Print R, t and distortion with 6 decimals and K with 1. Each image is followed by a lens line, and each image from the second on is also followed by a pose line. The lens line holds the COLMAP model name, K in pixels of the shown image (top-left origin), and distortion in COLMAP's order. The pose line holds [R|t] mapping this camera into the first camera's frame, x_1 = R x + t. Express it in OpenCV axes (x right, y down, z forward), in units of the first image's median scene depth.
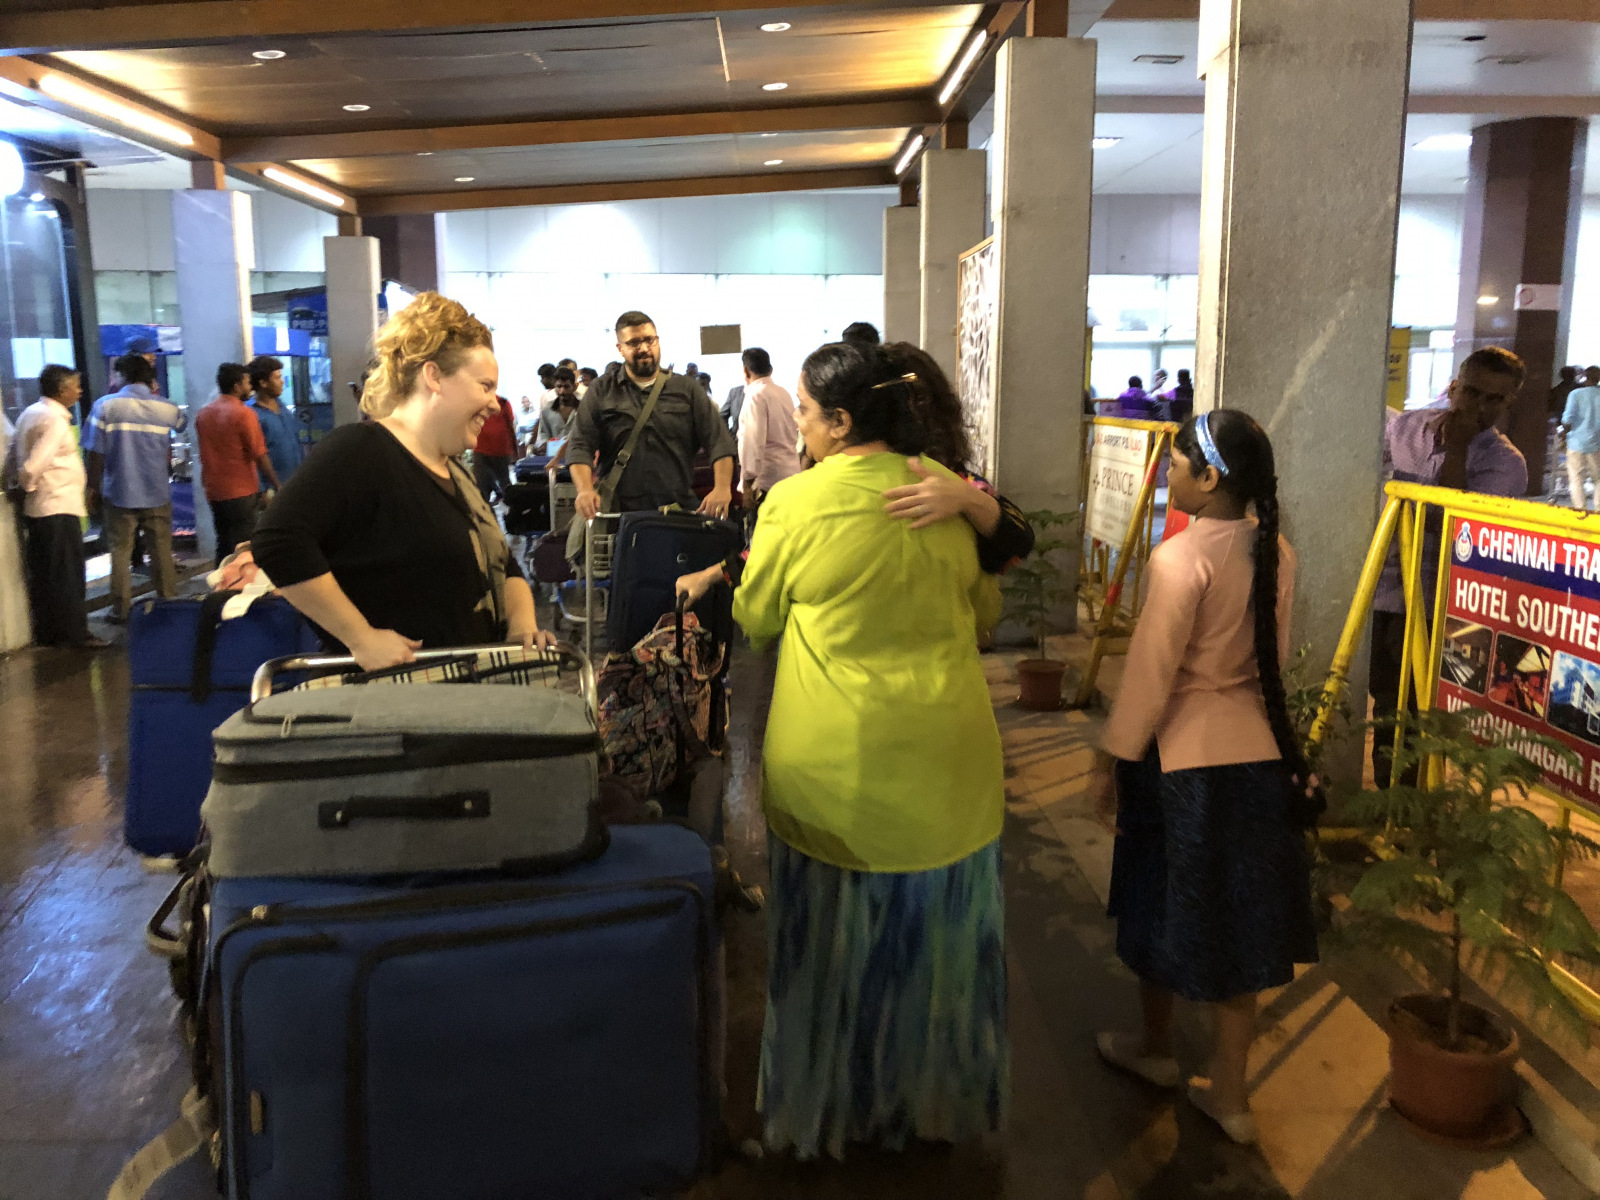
lens RADIAL K [[1299.0, 0, 822.4], [0, 1299.0, 597.2], [0, 0, 1]] dist [0.007147, -0.001872]
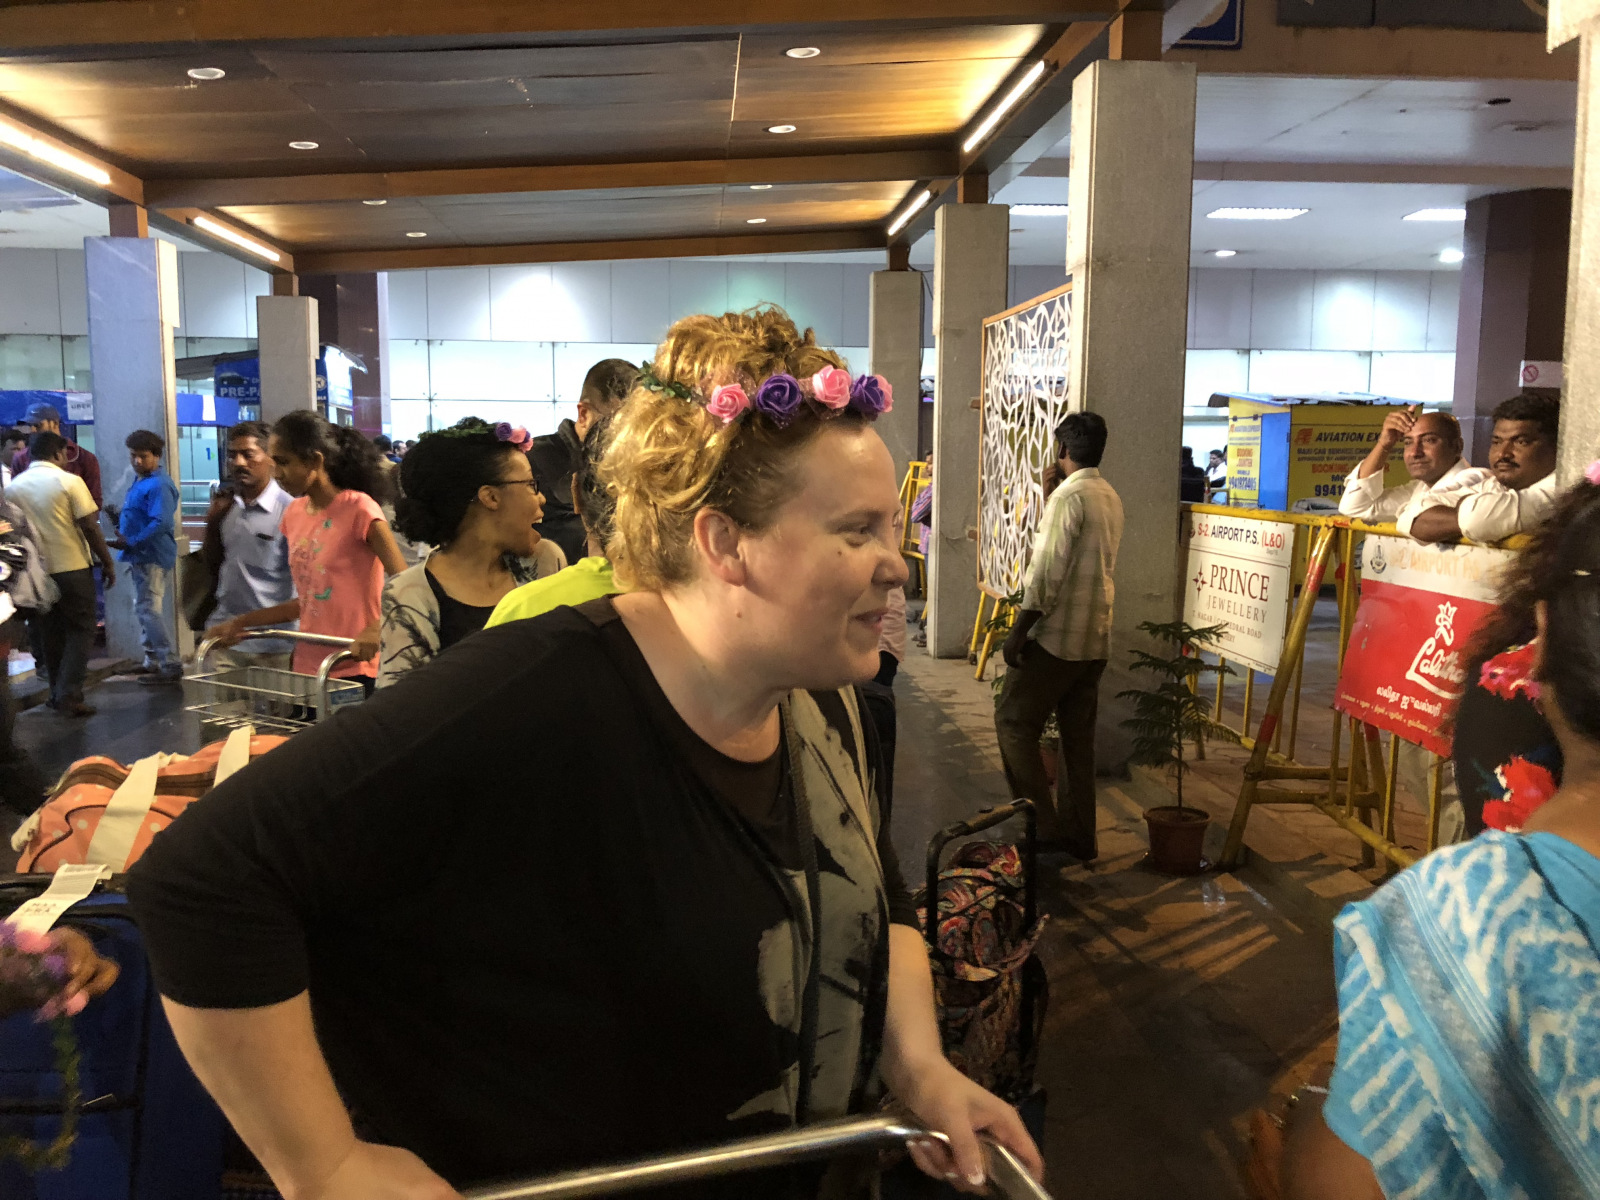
lens RADIAL K [[1301.5, 0, 796.0], [0, 1301.5, 599.5], [0, 0, 1]] dist [0.006396, 0.004115]
pose [[0.999245, 0.001041, 0.038841, -0.056114], [0.001057, 0.998543, -0.053947, -0.021760], [-0.038841, 0.053947, 0.997788, 0.117561]]
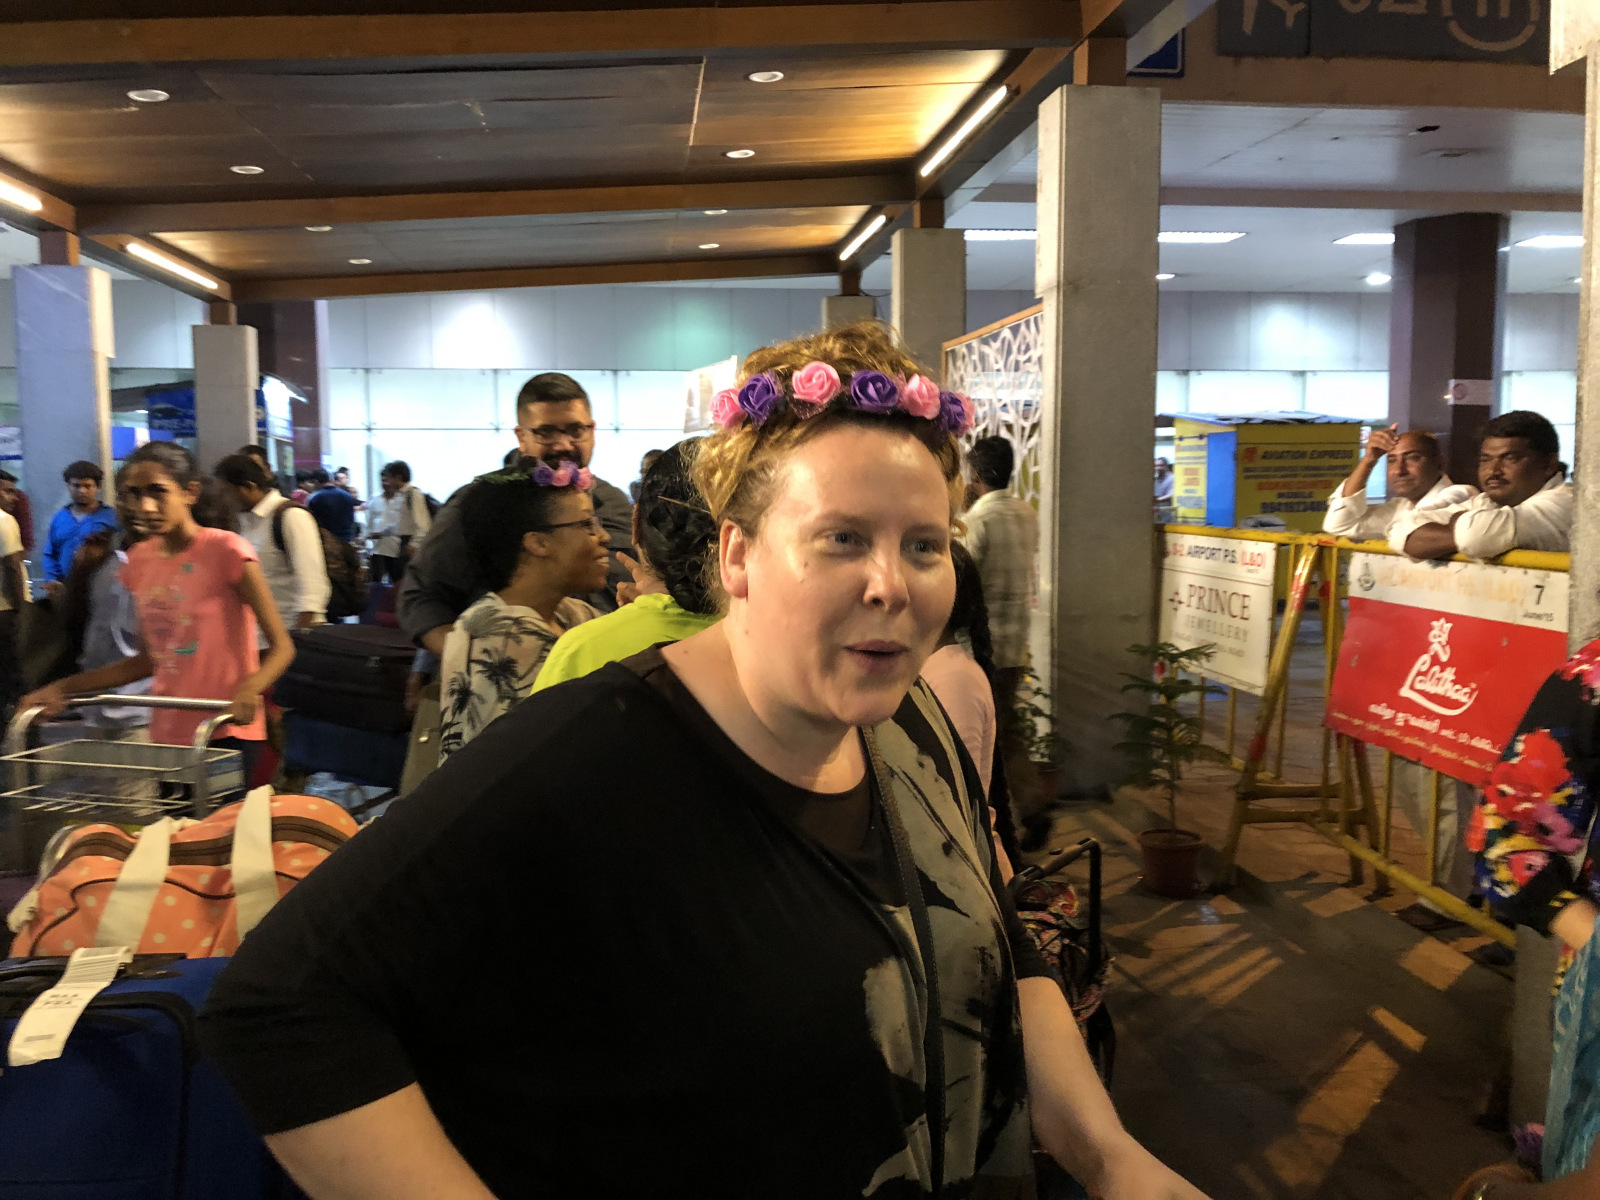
lens RADIAL K [[1300.8, 0, 815.7], [0, 1300.8, 597.8], [0, 0, 1]] dist [0.013808, -0.008271]
pose [[0.994925, -0.018257, 0.098944, -0.071476], [0.025551, 0.997008, -0.072954, -0.024176], [-0.097316, 0.075111, 0.992415, 0.127476]]
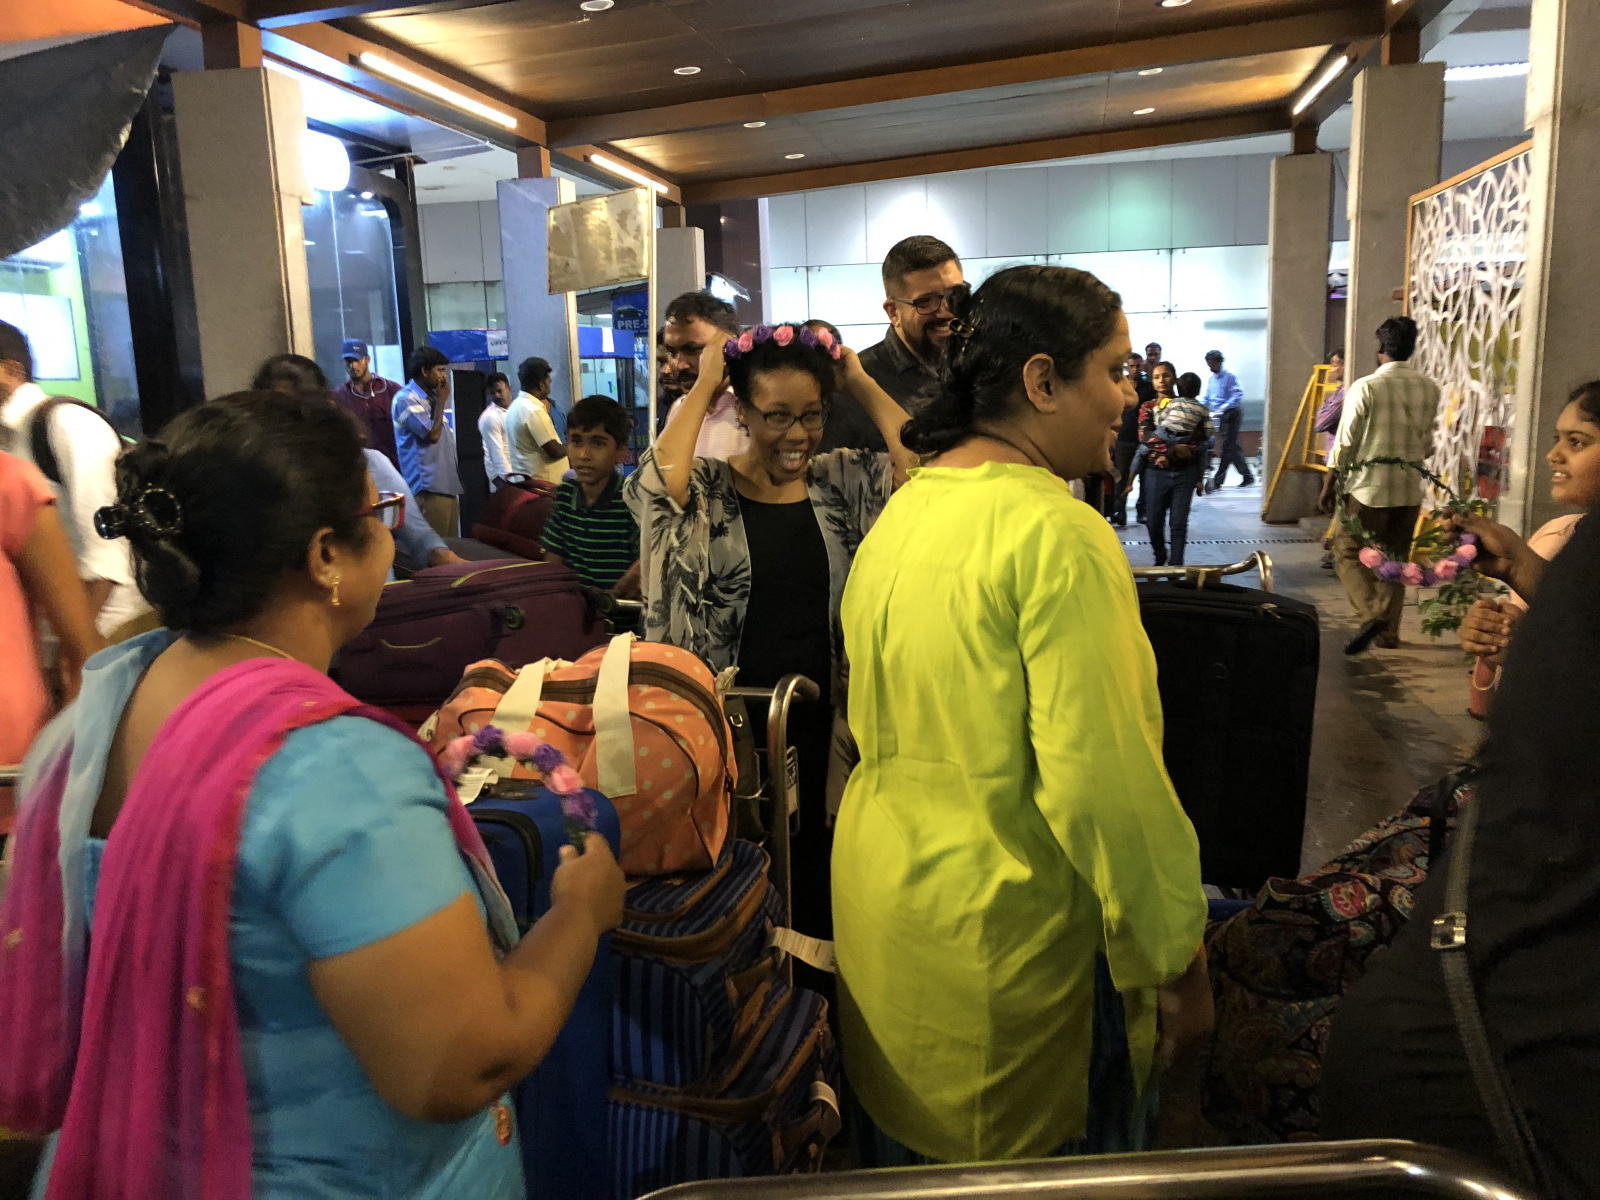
lens RADIAL K [[1300.8, 0, 815.7], [0, 1300.8, 597.8], [0, 0, 1]] dist [0.013808, -0.008271]
pose [[0.973417, 0.007642, -0.228913, -0.061077], [-0.006823, 0.999967, 0.004368, -0.019541], [0.228939, -0.002690, 0.973437, 0.139001]]
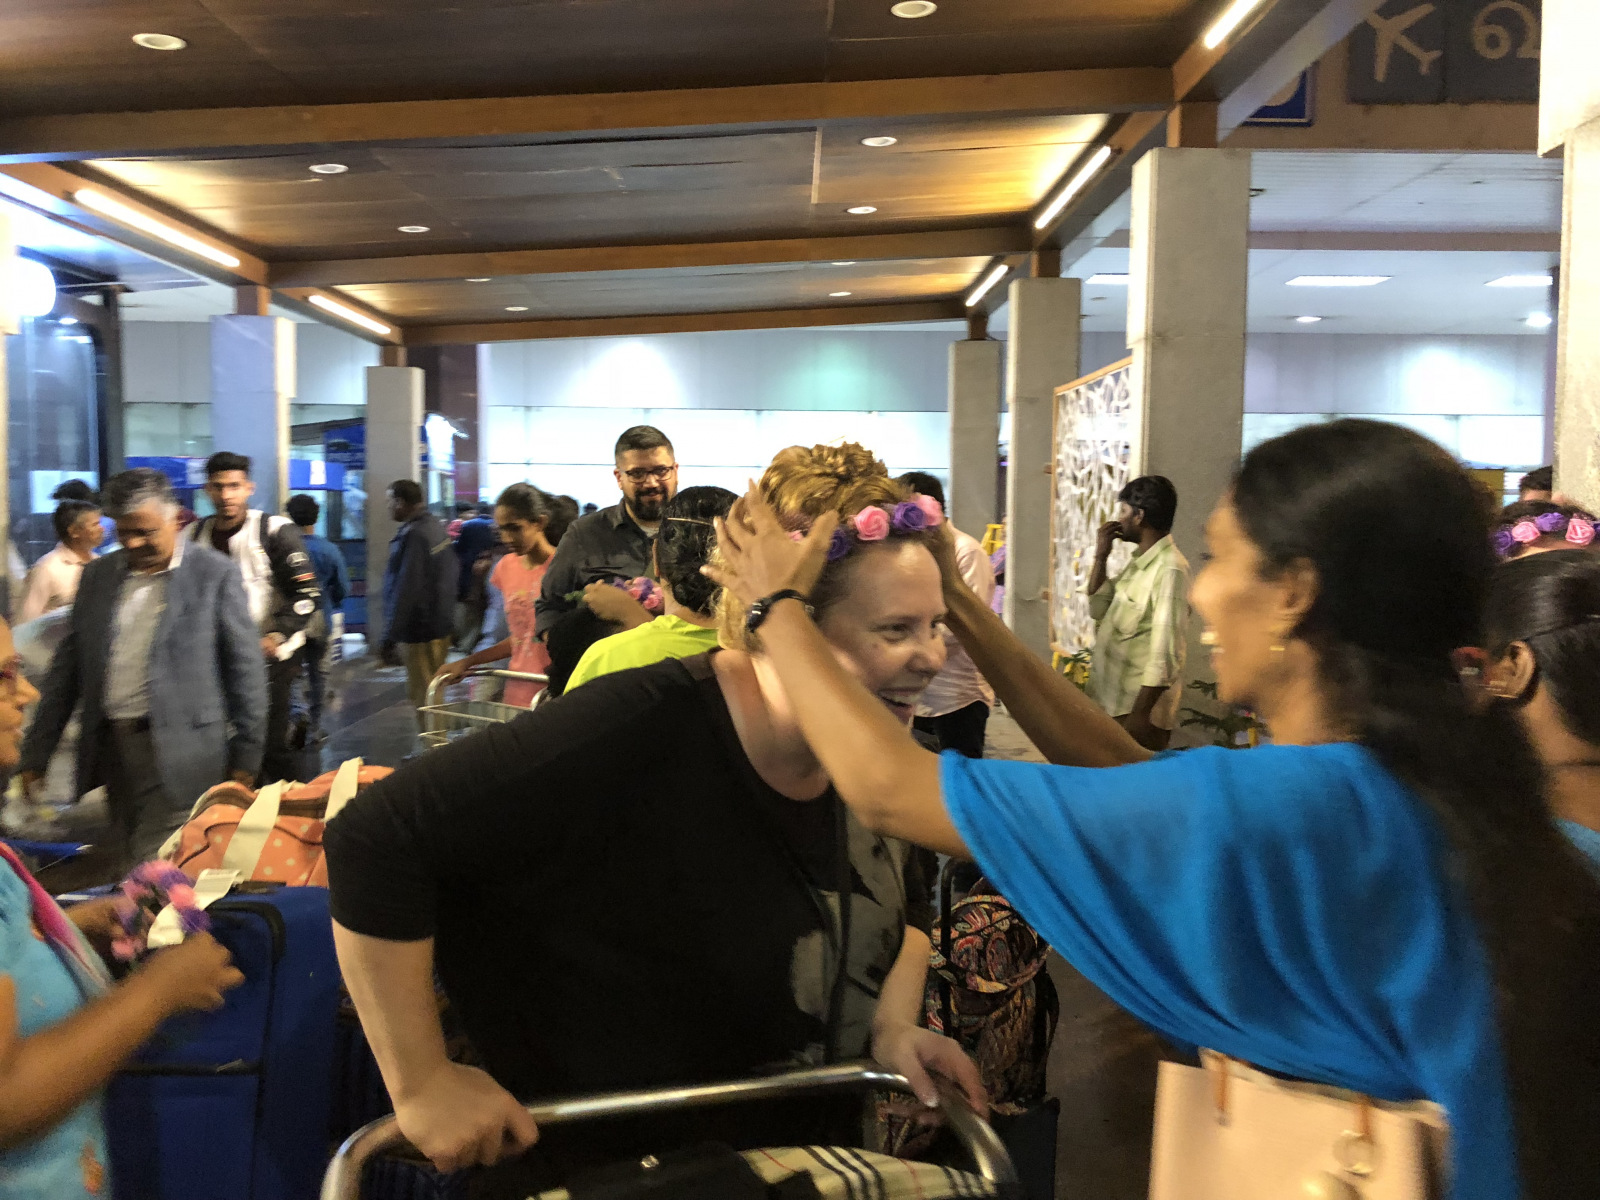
lens RADIAL K [[1299.0, 0, 822.4], [0, 1299.0, 597.2], [0, 0, 1]] dist [0.007147, -0.001872]
pose [[0.999916, 0.007730, -0.010372, -0.048030], [-0.008746, 0.994769, -0.101777, -0.019099], [0.009531, 0.101860, 0.994753, 0.091184]]
